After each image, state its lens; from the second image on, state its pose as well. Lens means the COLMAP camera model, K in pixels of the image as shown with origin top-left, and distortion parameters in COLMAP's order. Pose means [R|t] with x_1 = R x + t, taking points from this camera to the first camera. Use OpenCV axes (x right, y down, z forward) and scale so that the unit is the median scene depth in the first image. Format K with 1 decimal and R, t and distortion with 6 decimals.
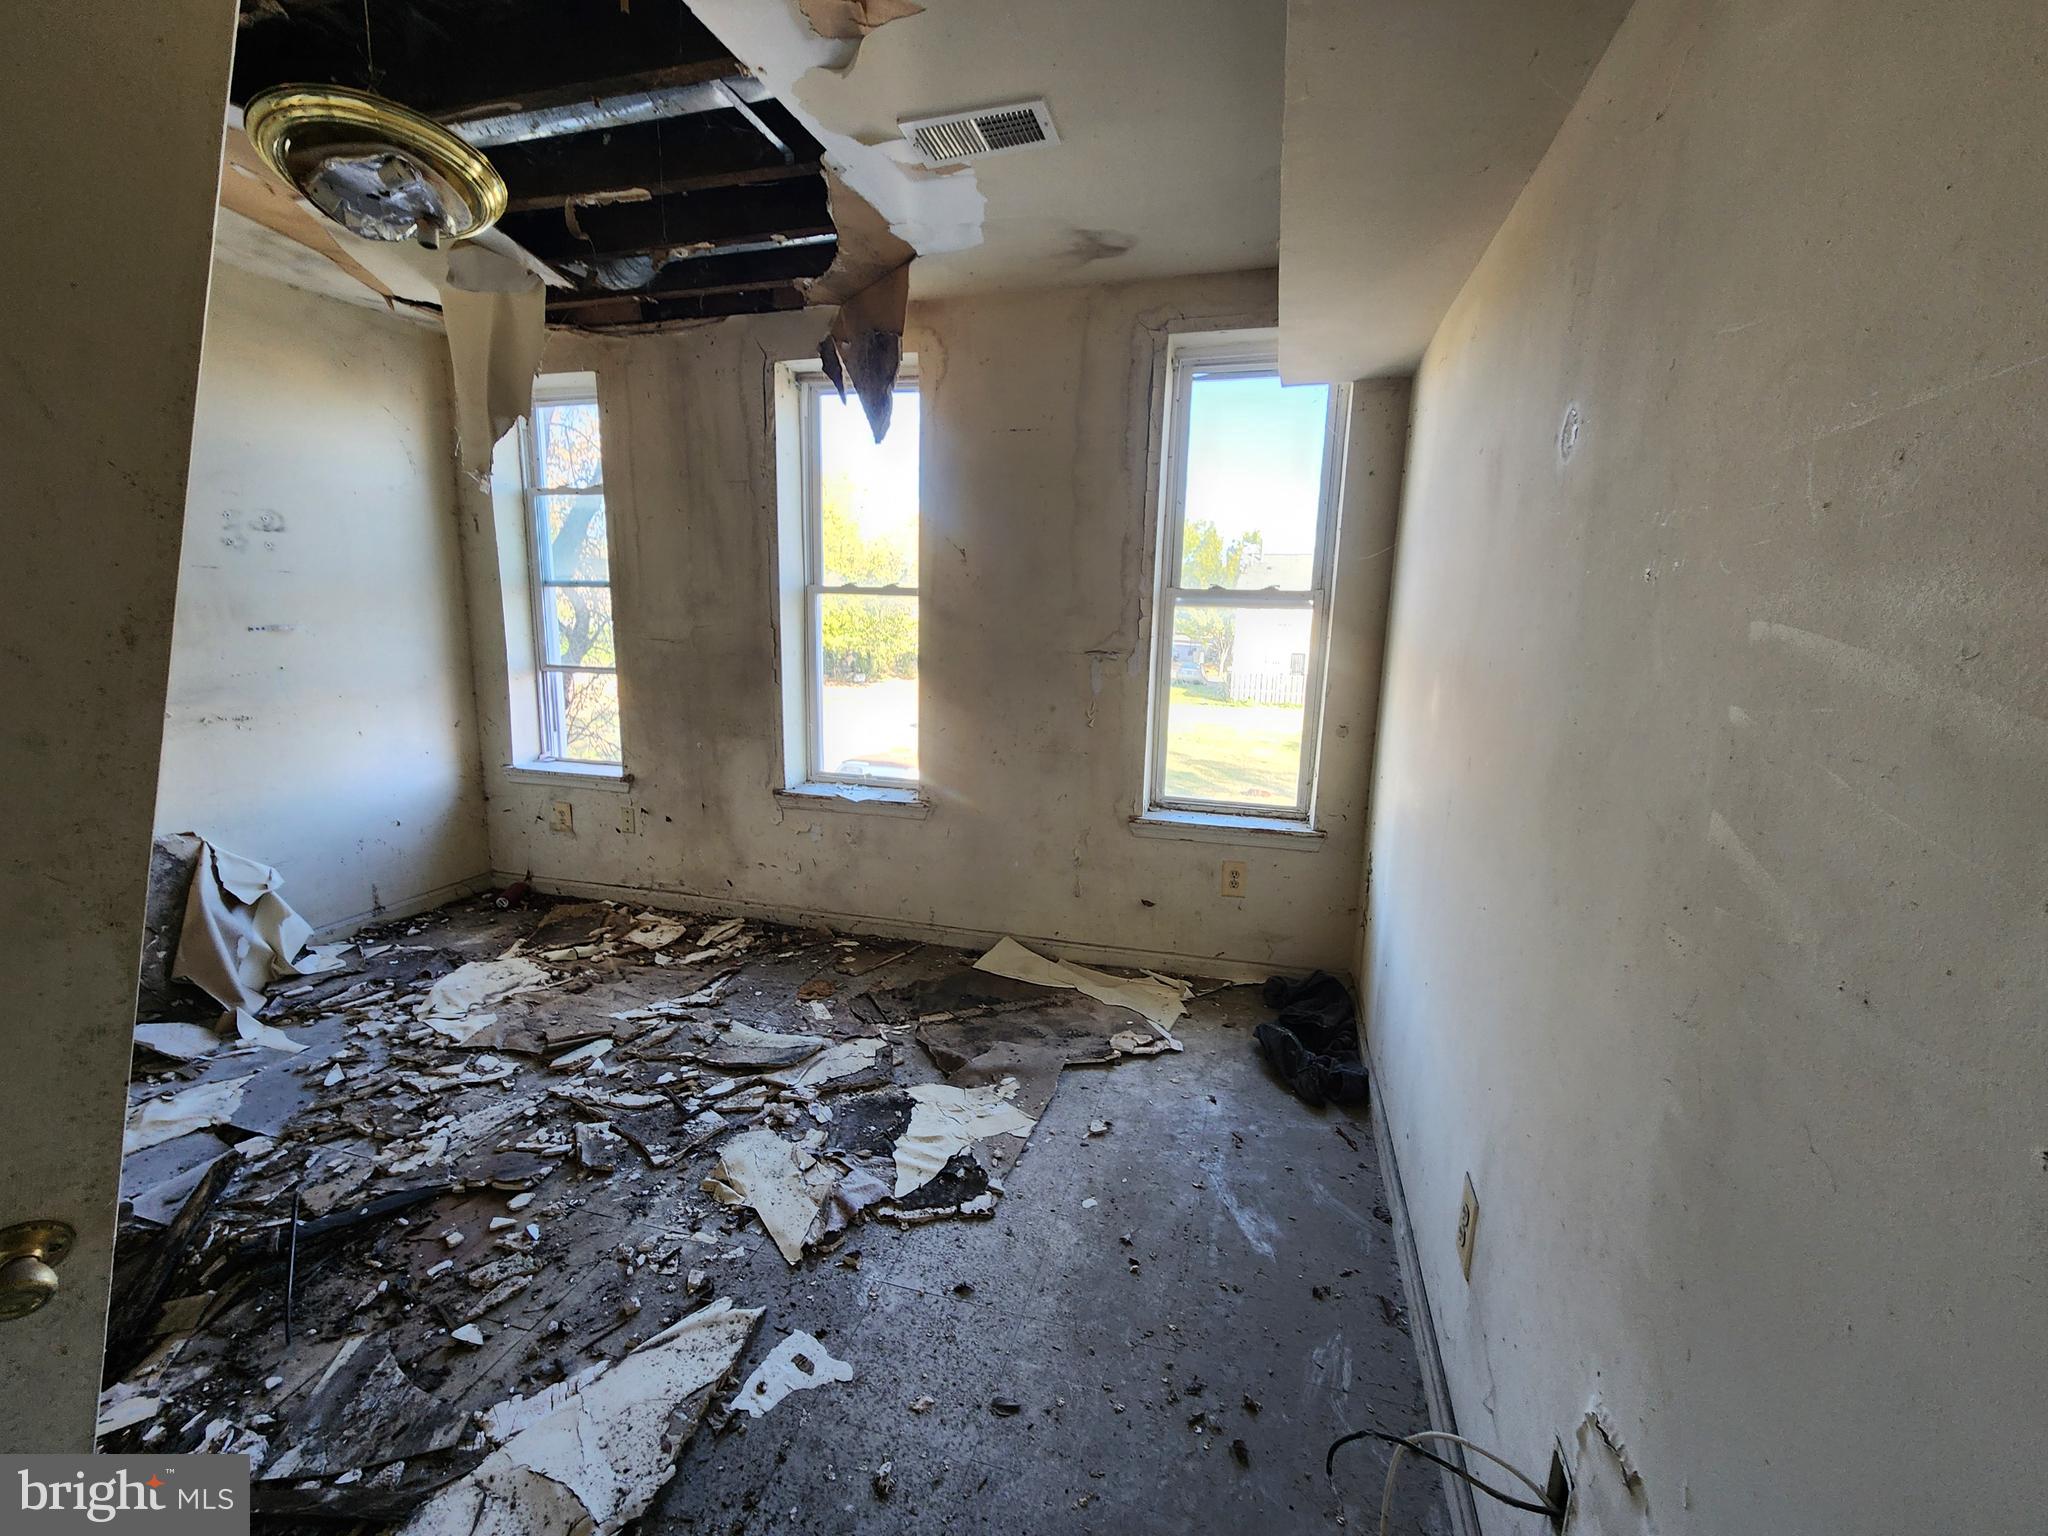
lens RADIAL K [[841.0, 0, 1040.6], [0, 841.0, 770.6], [0, 0, 1]] dist [0.001365, -0.000570]
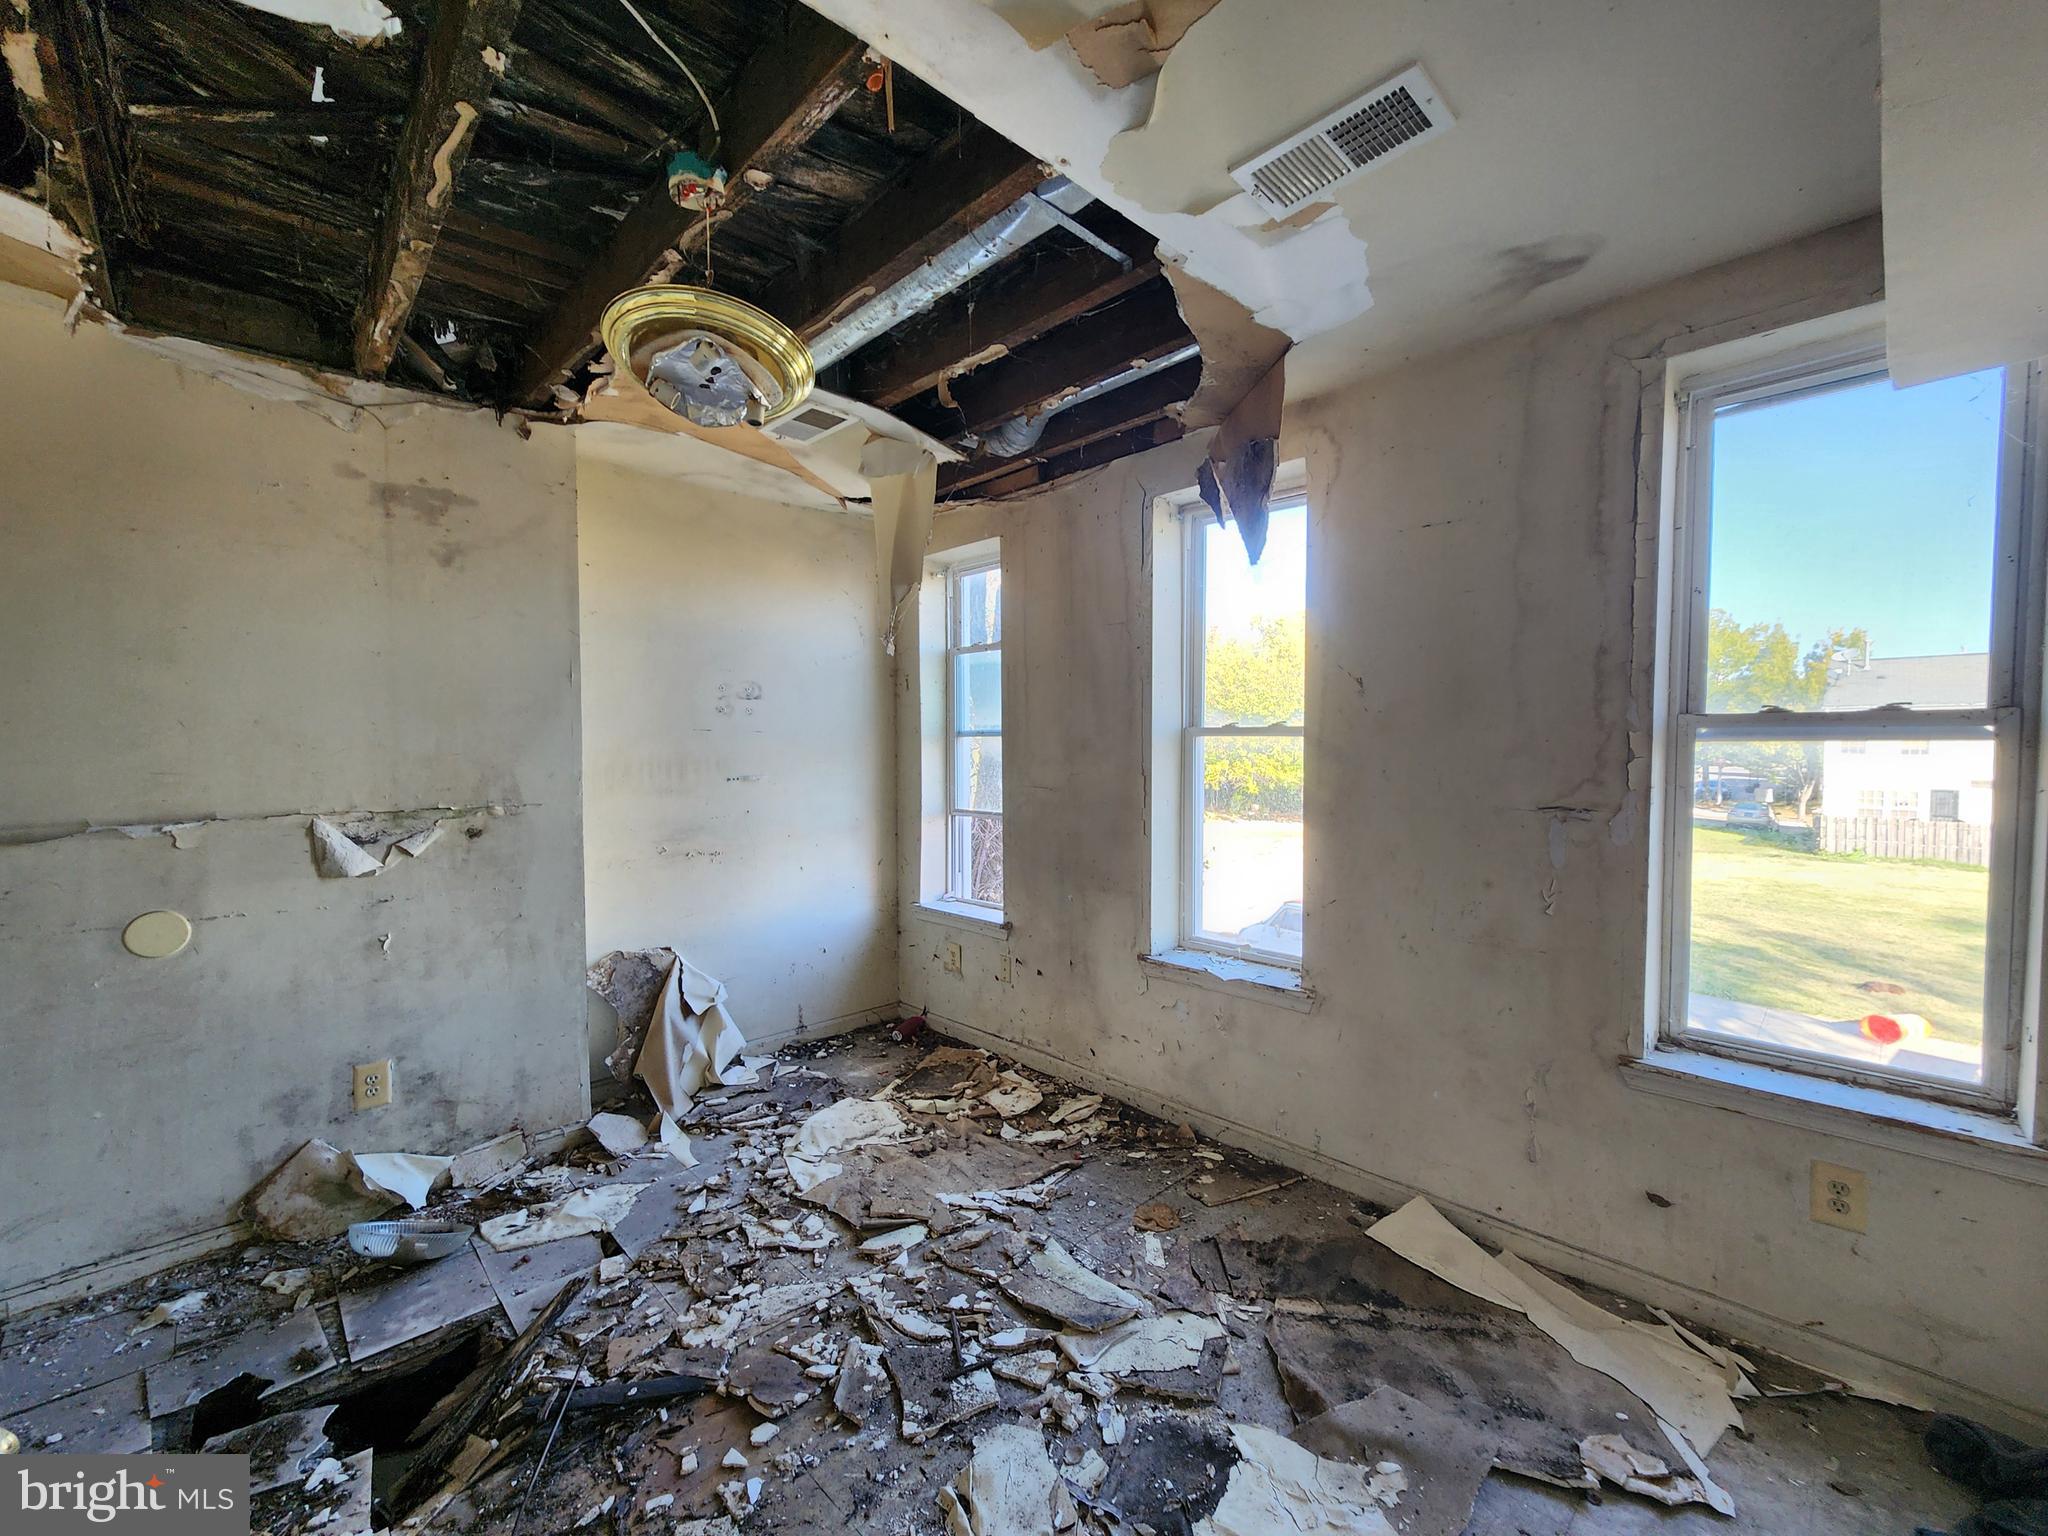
lens RADIAL K [[841.0, 0, 1040.6], [0, 841.0, 770.6], [0, 0, 1]] dist [0.001365, -0.000570]
pose [[0.864953, -0.007433, -0.501798, 0.050795], [-0.072605, 0.987518, -0.139777, -0.045753], [0.496574, 0.157334, 0.853616, 0.197846]]
